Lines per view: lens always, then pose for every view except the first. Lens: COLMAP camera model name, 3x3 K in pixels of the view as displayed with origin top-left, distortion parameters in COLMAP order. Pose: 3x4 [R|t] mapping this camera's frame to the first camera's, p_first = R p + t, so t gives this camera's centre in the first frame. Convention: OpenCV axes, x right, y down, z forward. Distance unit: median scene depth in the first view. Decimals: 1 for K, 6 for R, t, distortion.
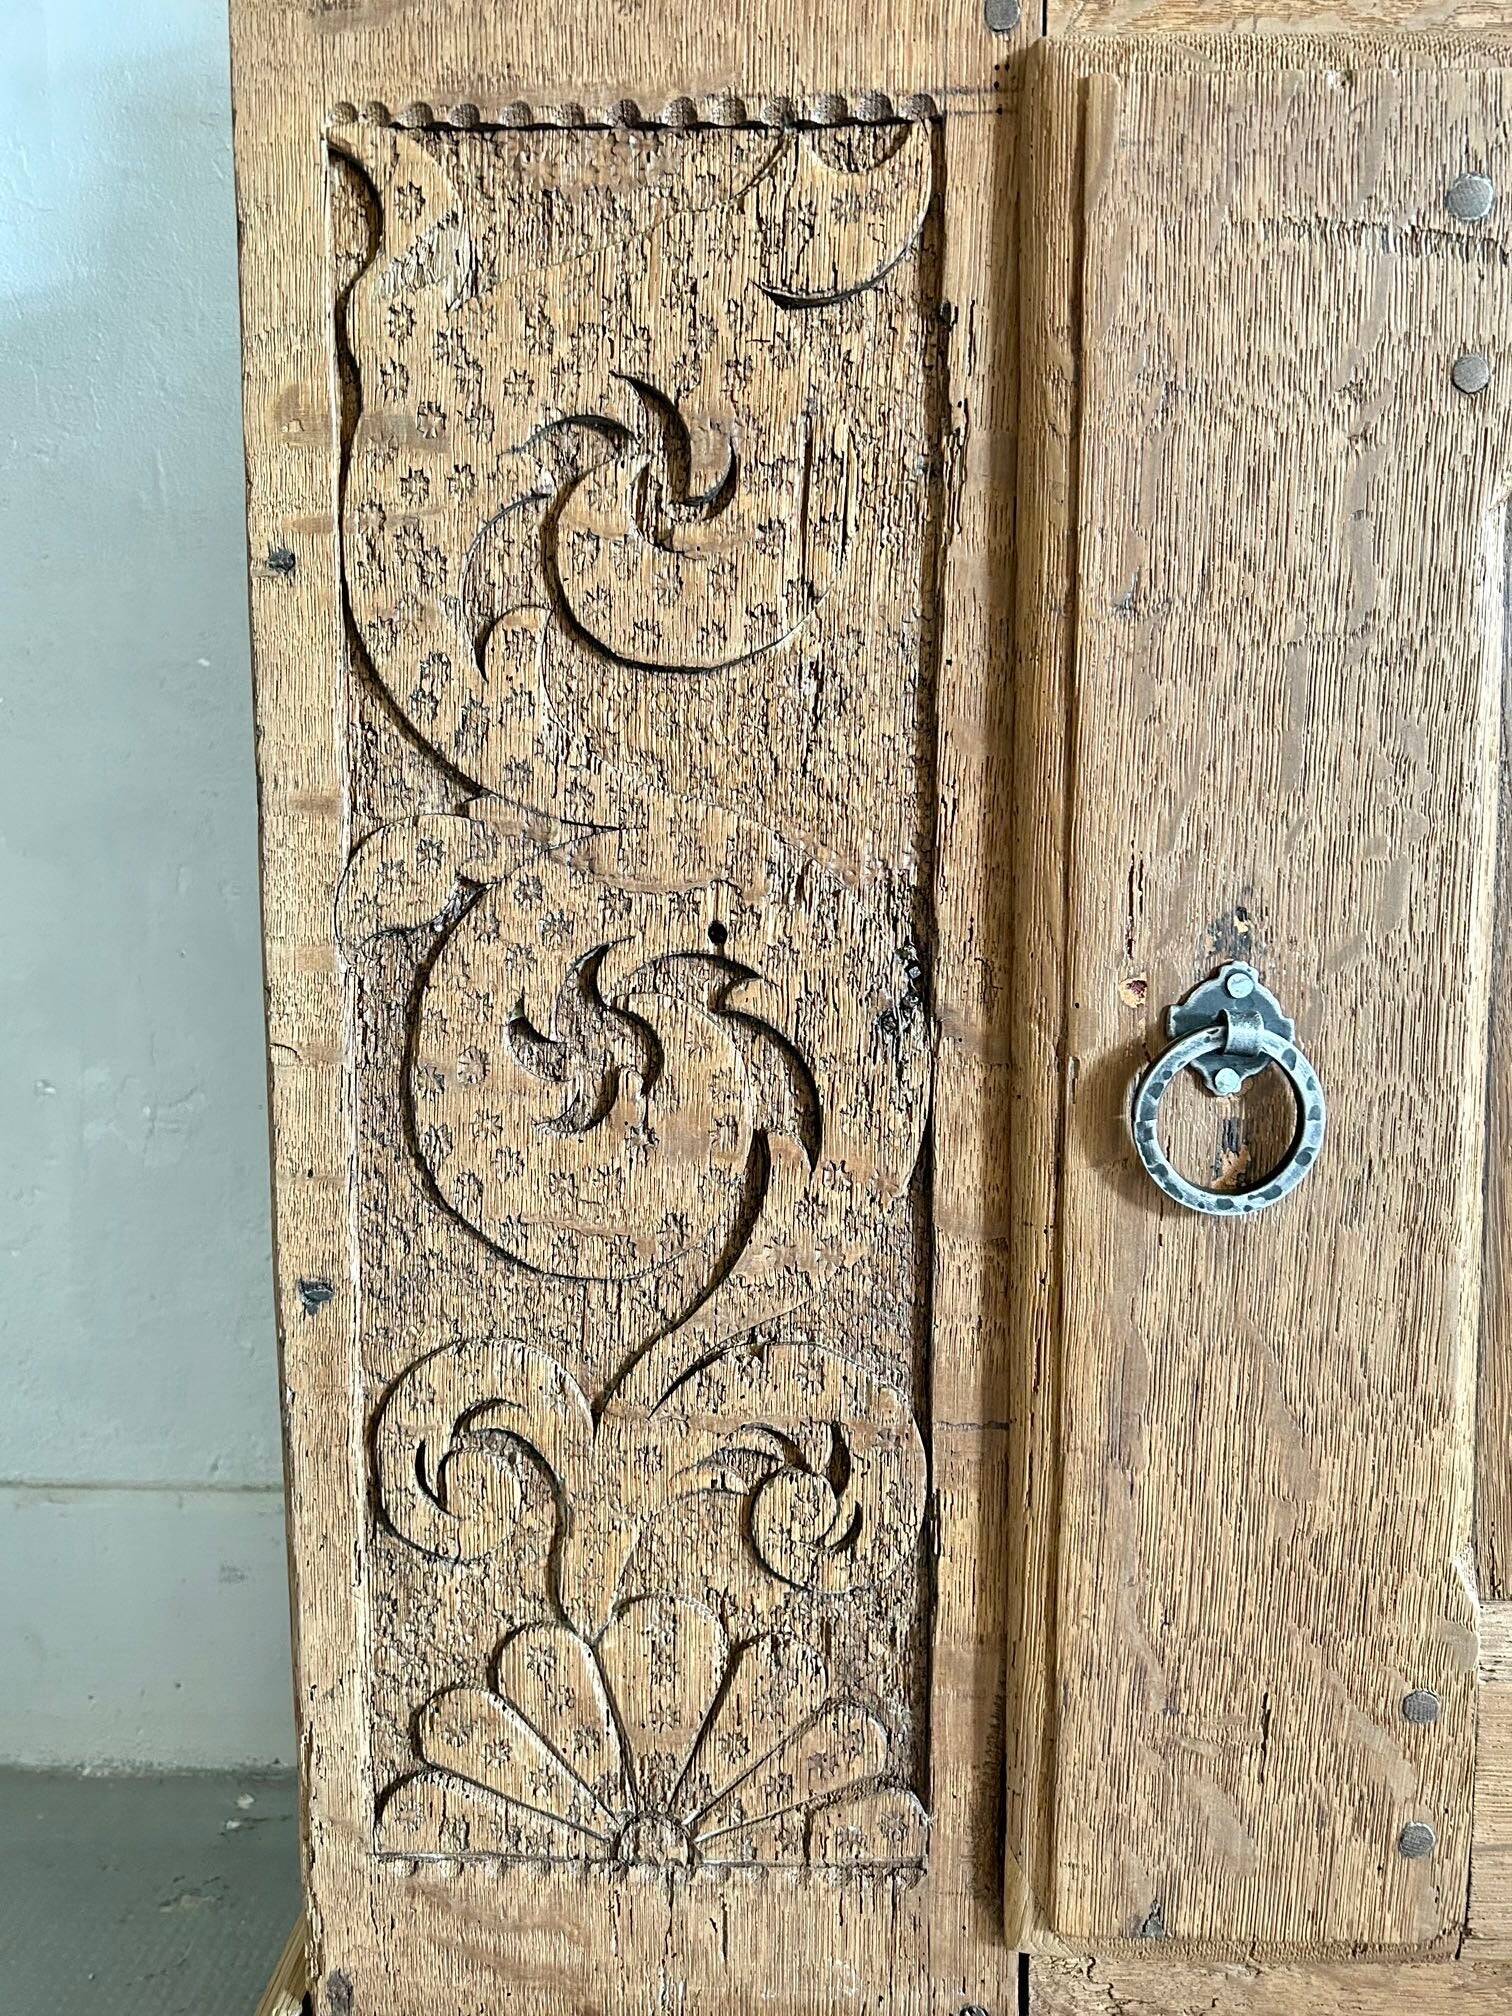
lens RADIAL K [[1529.4, 0, 735.0], [0, 1529.4, 995.9], [0, 0, 1]] dist [0.049781, -0.068166]
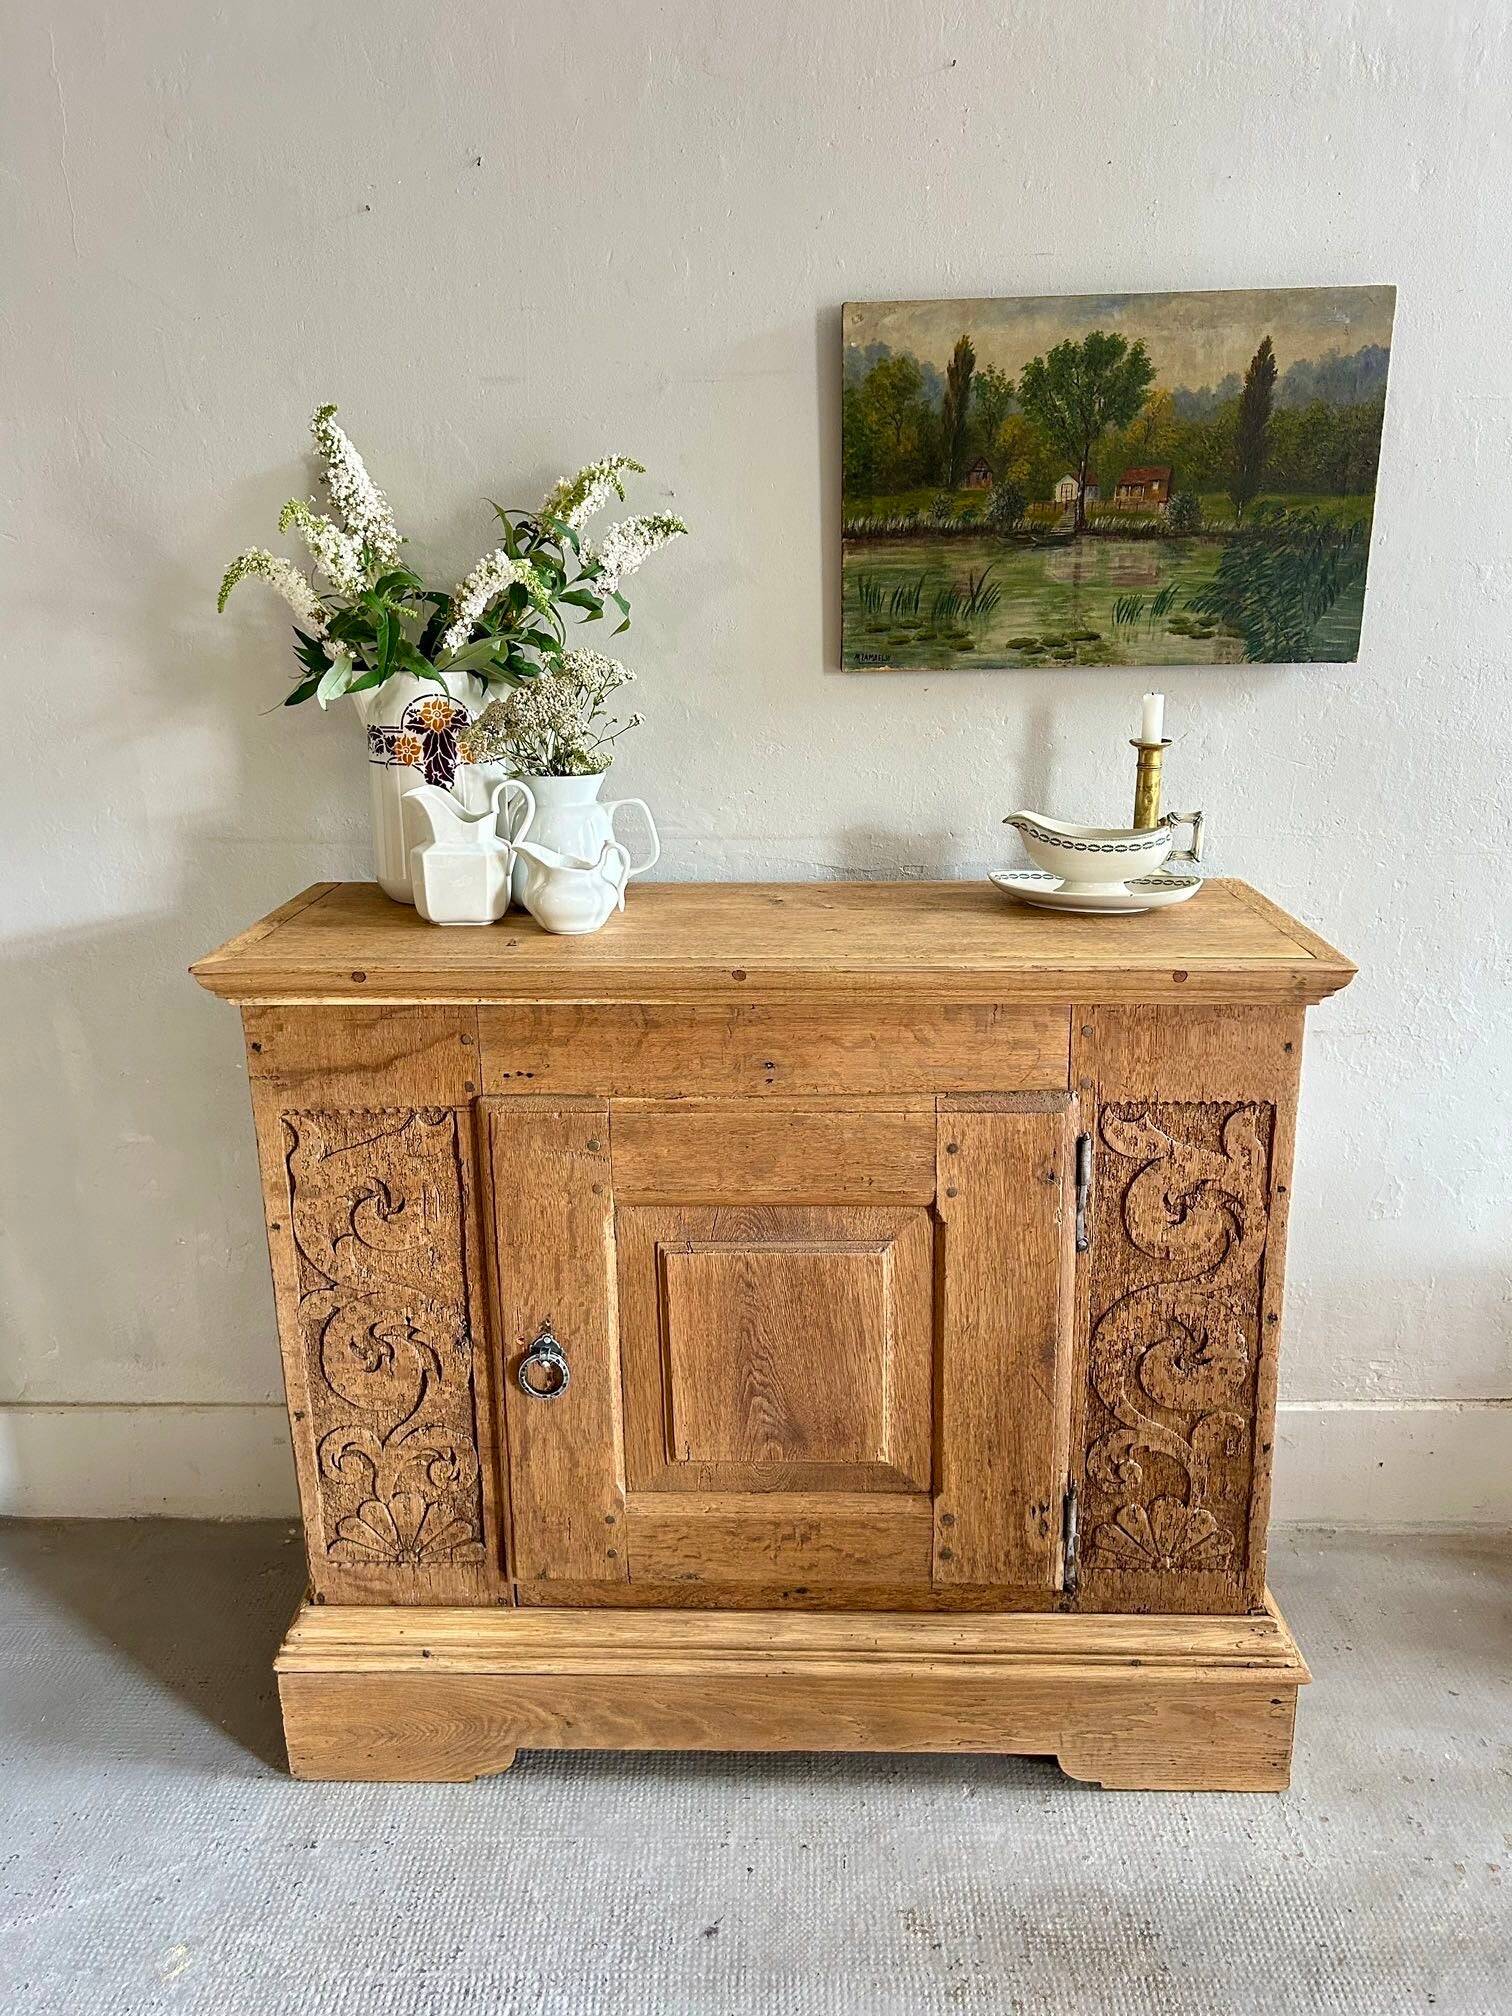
lens RADIAL K [[1515.5, 0, 755.2], [0, 1515.5, 1008.0], [0, 0, 1]] dist [0.057830, -0.072992]
pose [[0.999874, -0.013920, 0.007574, 0.766010], [0.012261, 0.982332, 0.186743, -1.381203], [-0.010040, -0.186627, 0.982380, -2.294770]]
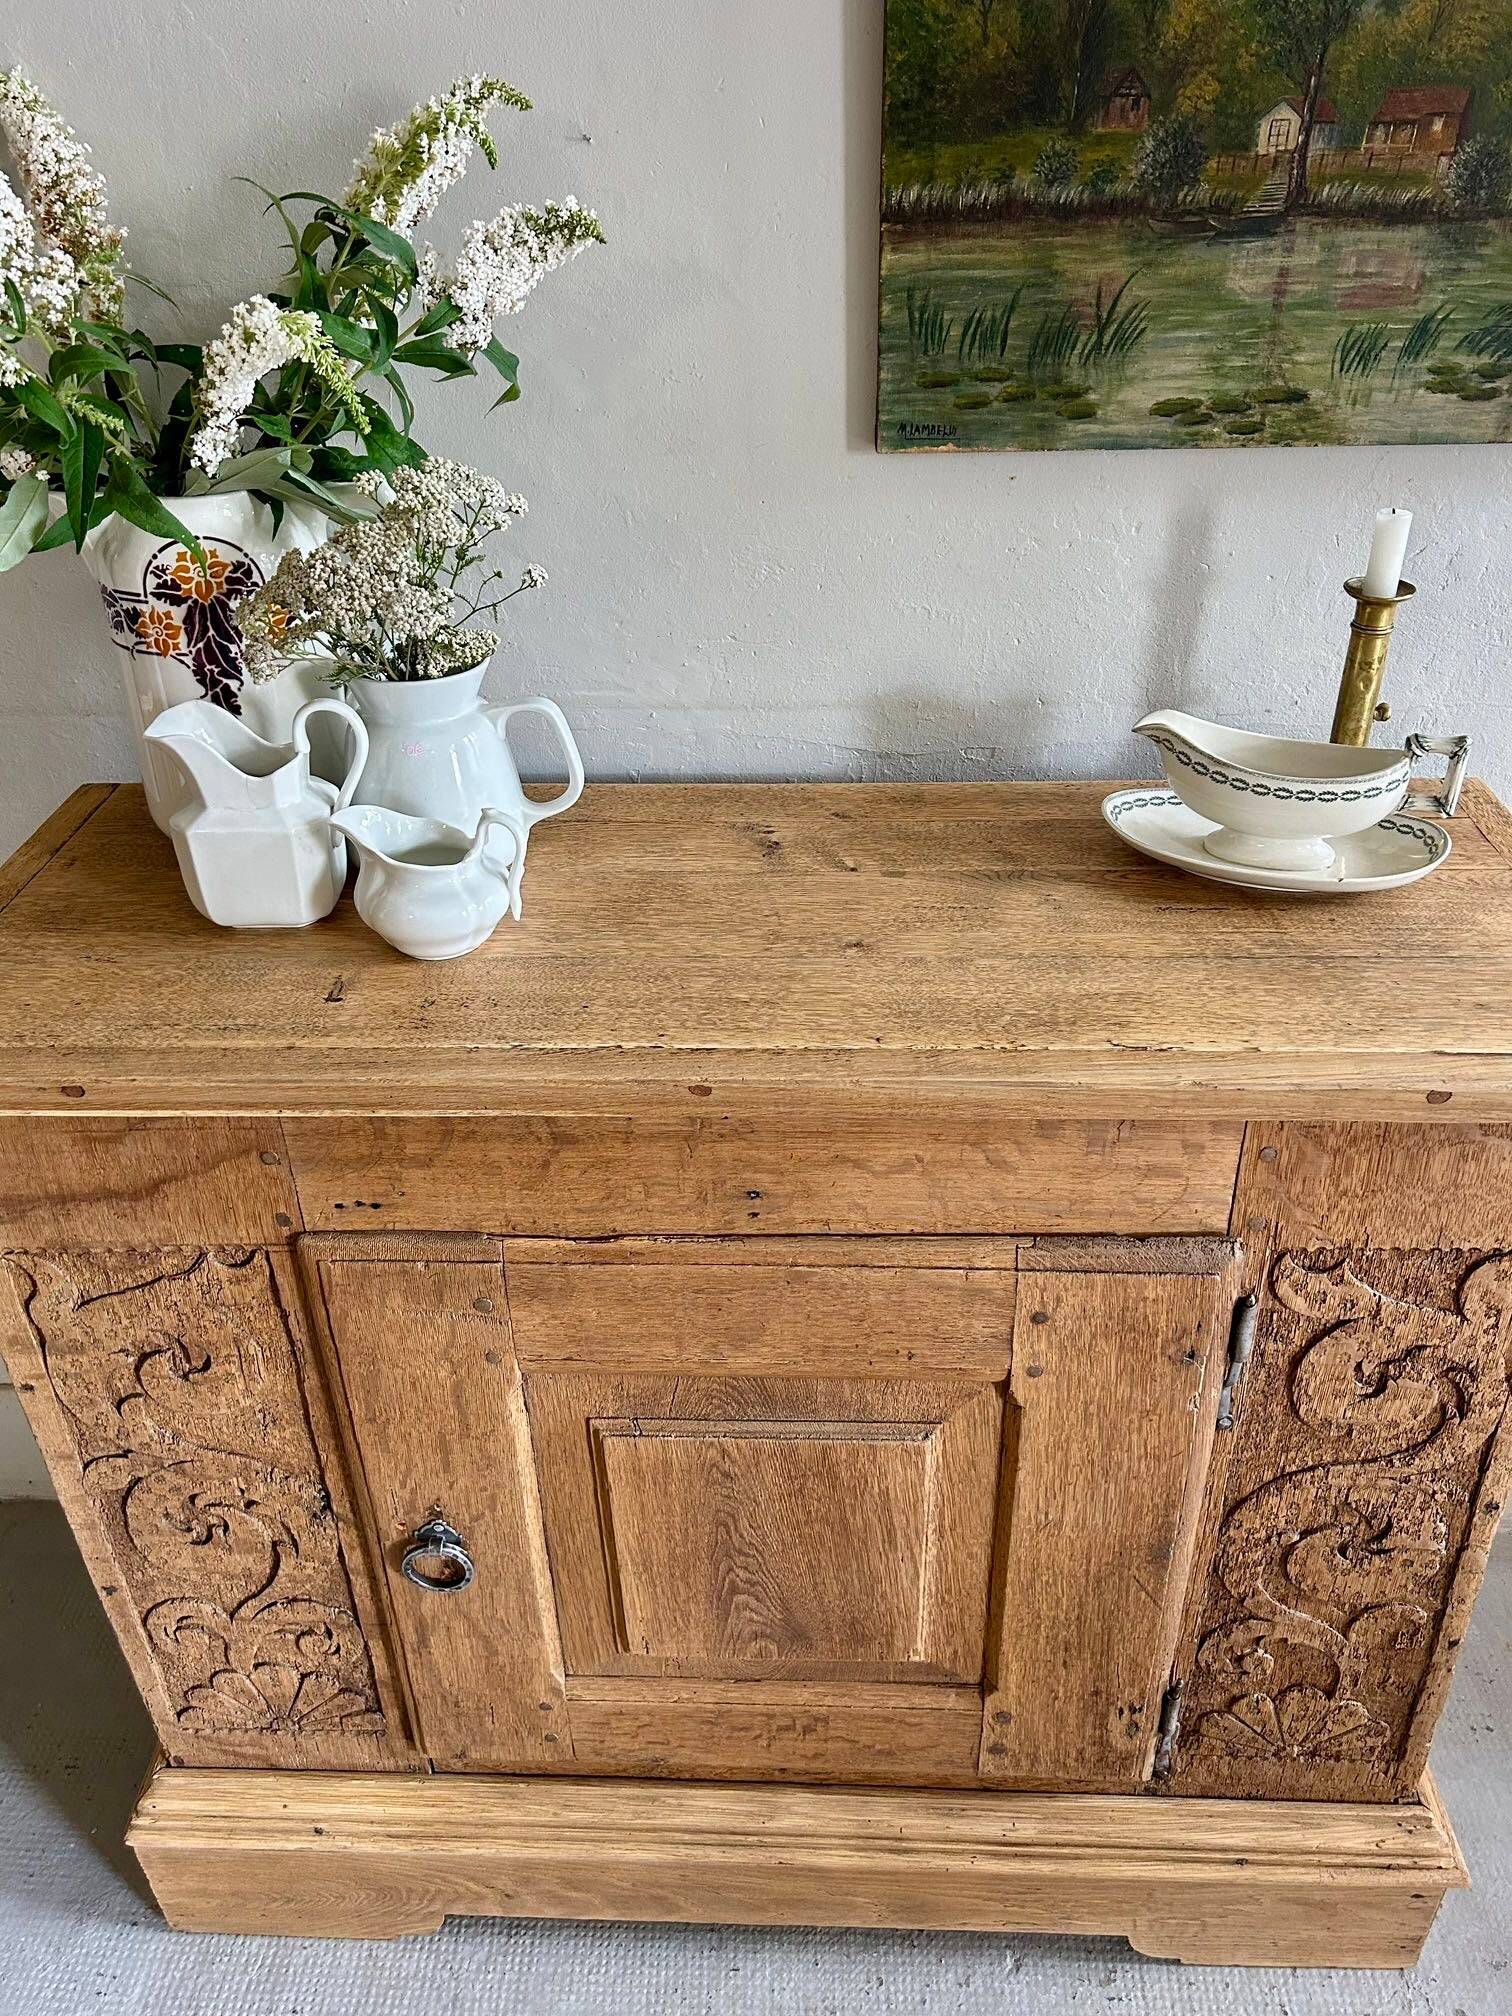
lens RADIAL K [[1531.5, 0, 753.1], [0, 1531.5, 1008.8], [0, 0, 1]] dist [0.000928, 0.016630]
pose [[0.999783, -0.017604, -0.011170, 0.847722], [0.020751, 0.892076, 0.451409, -1.815011], [0.002017, -0.451543, 0.892247, -0.834667]]
